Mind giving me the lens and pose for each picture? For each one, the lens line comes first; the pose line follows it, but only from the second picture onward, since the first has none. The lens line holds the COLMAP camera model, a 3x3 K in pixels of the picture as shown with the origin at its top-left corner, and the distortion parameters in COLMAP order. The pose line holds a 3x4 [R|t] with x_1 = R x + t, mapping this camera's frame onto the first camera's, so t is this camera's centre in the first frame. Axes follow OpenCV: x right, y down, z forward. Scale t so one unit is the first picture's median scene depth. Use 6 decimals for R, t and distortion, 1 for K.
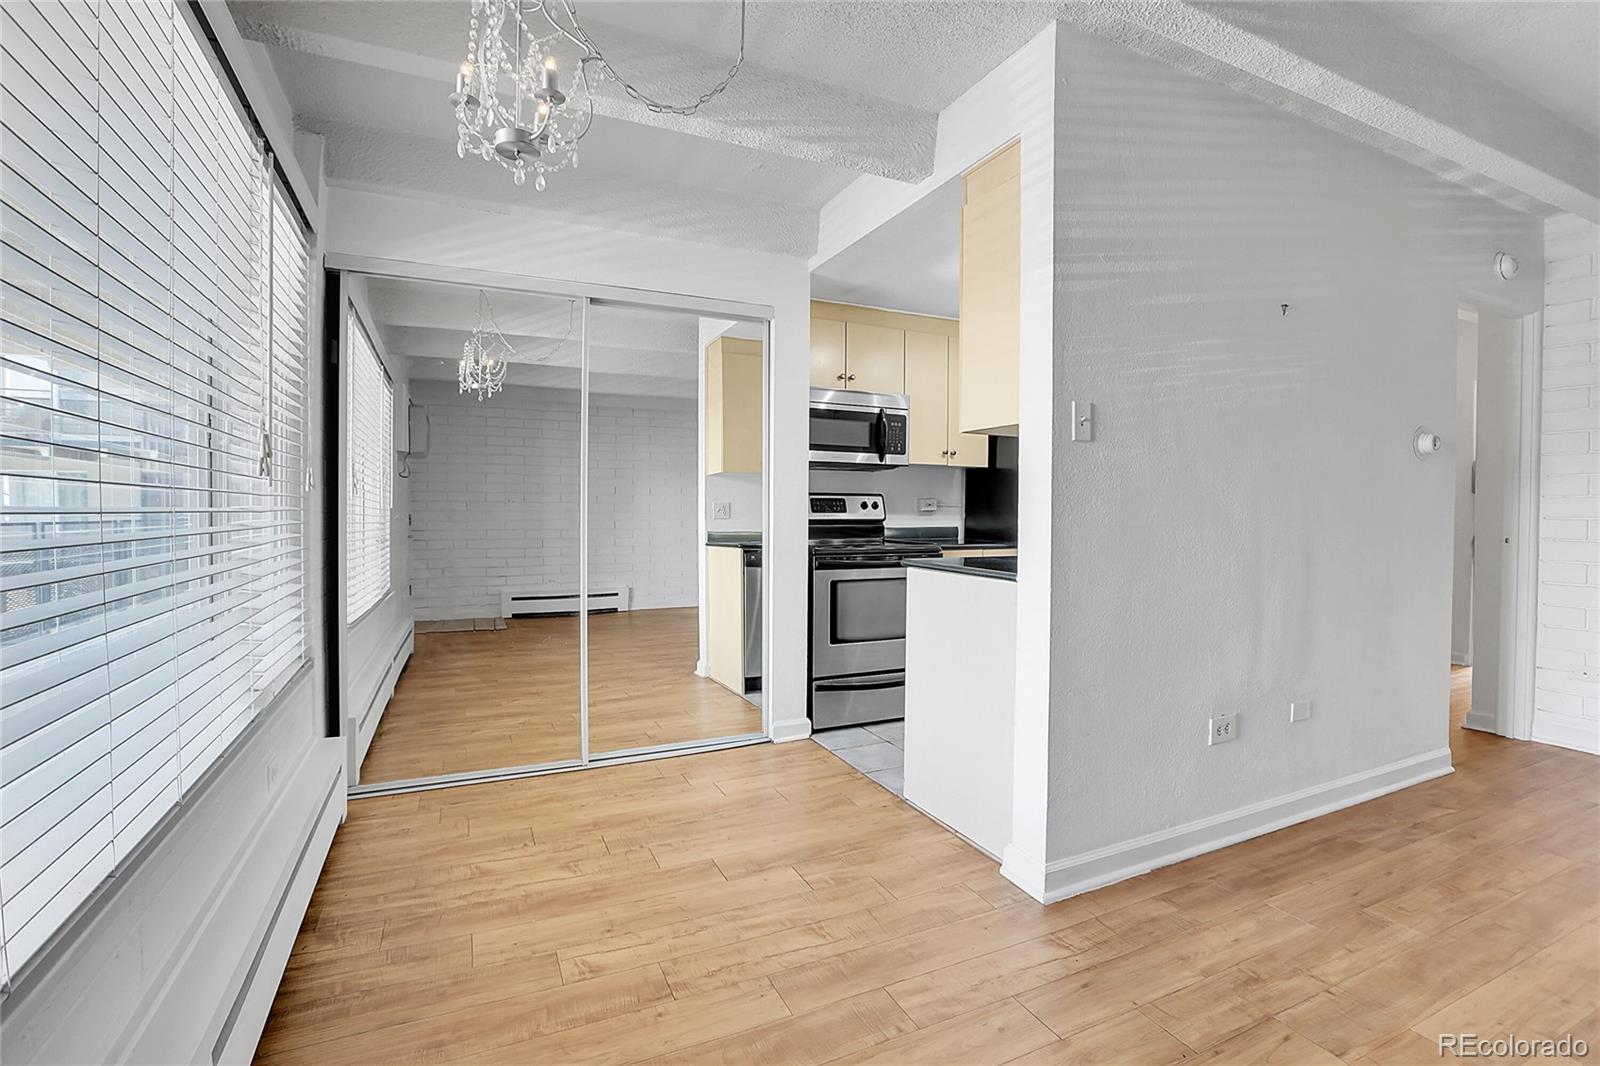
lens RADIAL K [[730.0, 0, 798.3], [0, 730.0, 523.7], [0, 0, 1]] dist [-0.059289, 0.024852]
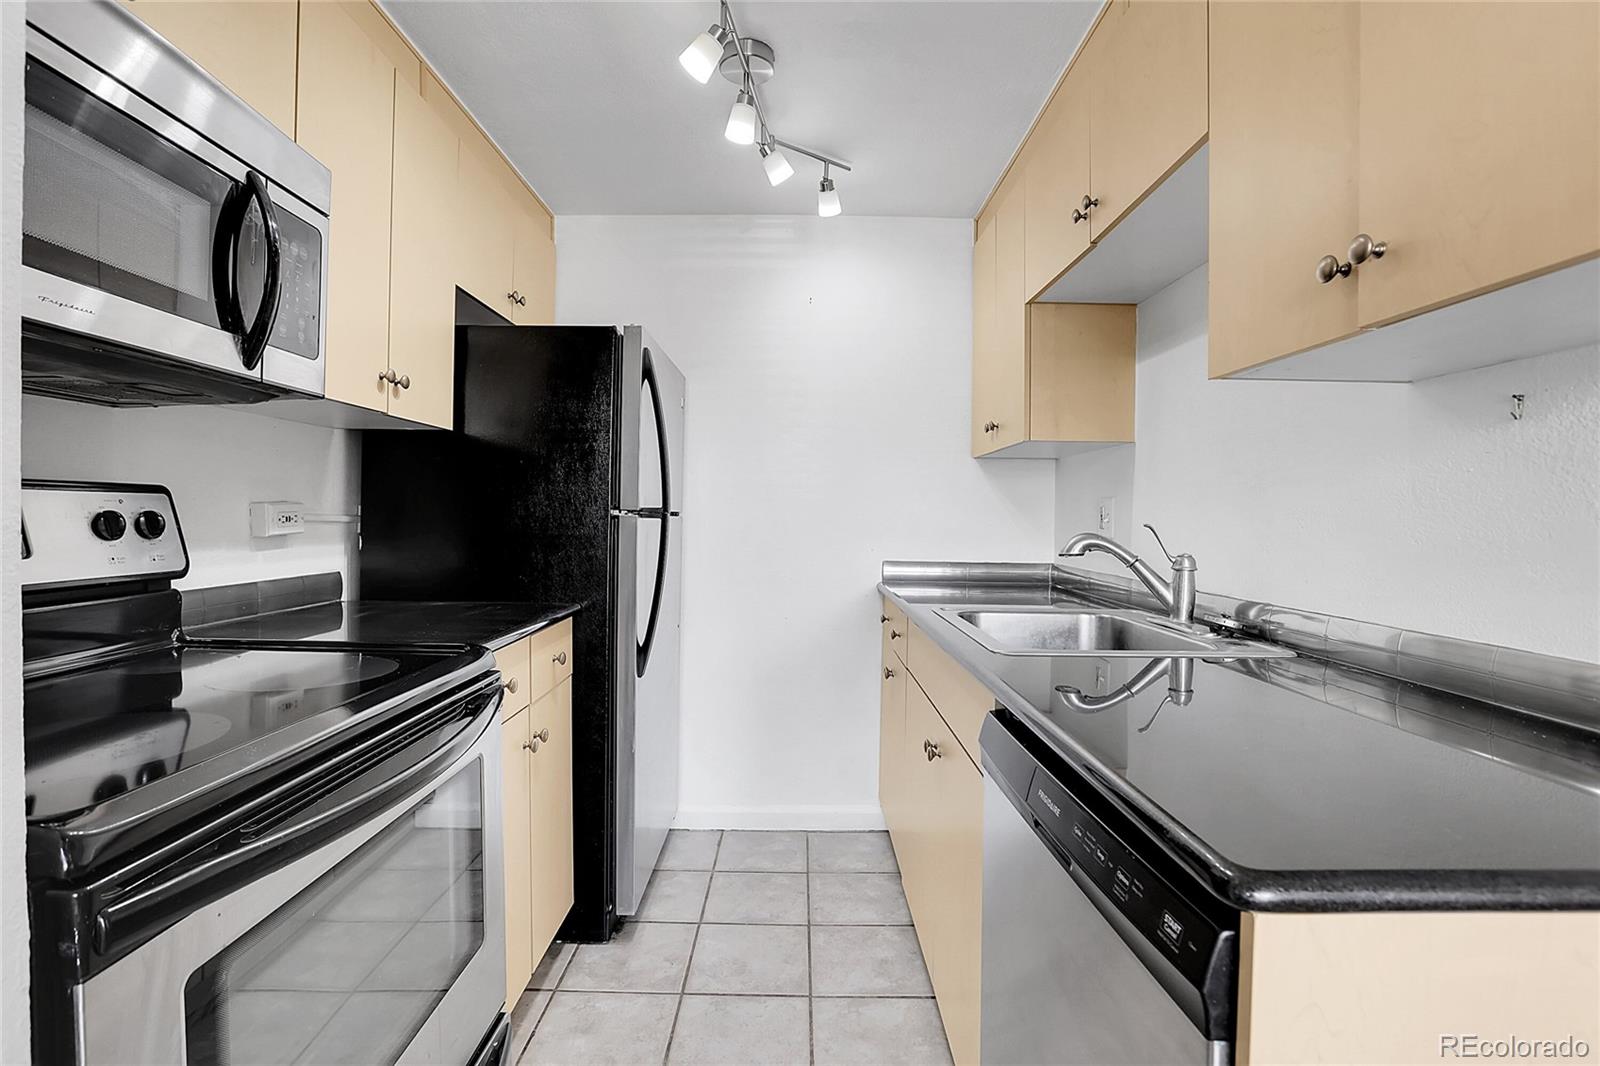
lens RADIAL K [[730.0, 0, 798.3], [0, 730.0, 523.7], [0, 0, 1]] dist [-0.059289, 0.024852]
pose [[0.427116, -0.009852, 0.904143, -0.037121], [0.008415, 0.999941, 0.006921, -0.026215], [-0.904158, 0.004652, 0.427173, 0.683493]]
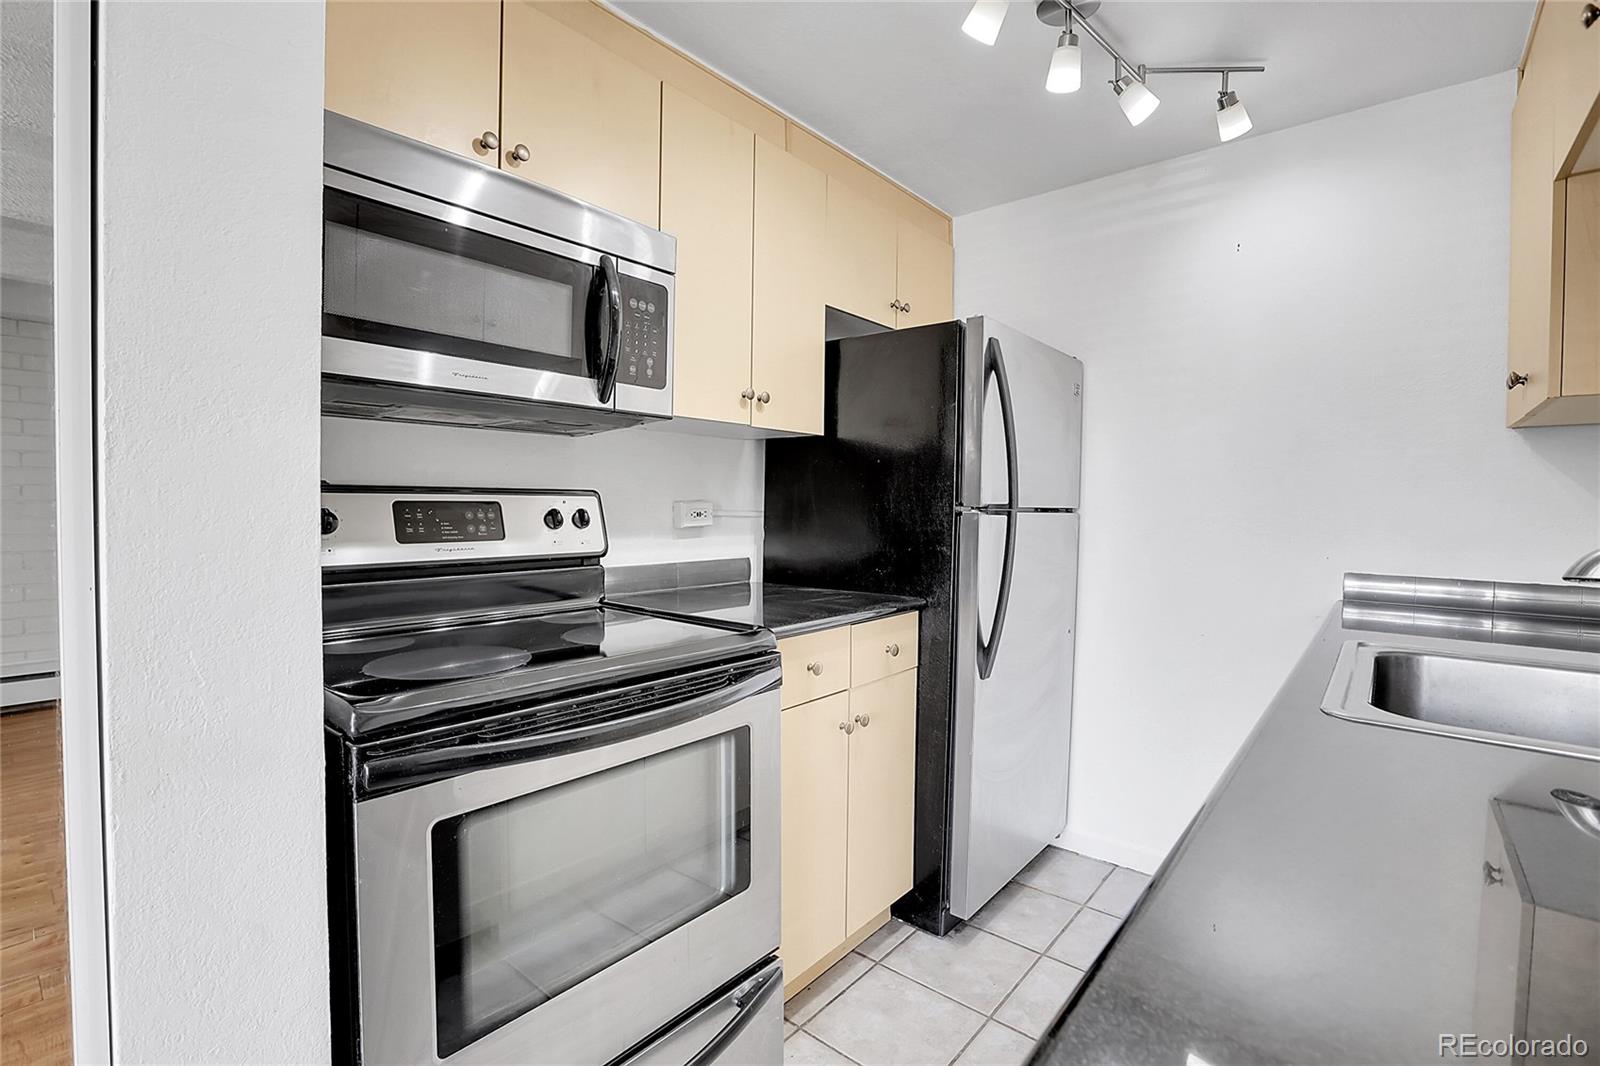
lens RADIAL K [[730.0, 0, 798.3], [0, 730.0, 523.7], [0, 0, 1]] dist [-0.059289, 0.024852]
pose [[0.908656, -0.007560, 0.417478, 0.049159], [0.003365, 0.999936, 0.010785, -0.027168], [-0.417533, -0.008395, 0.908623, 0.613253]]
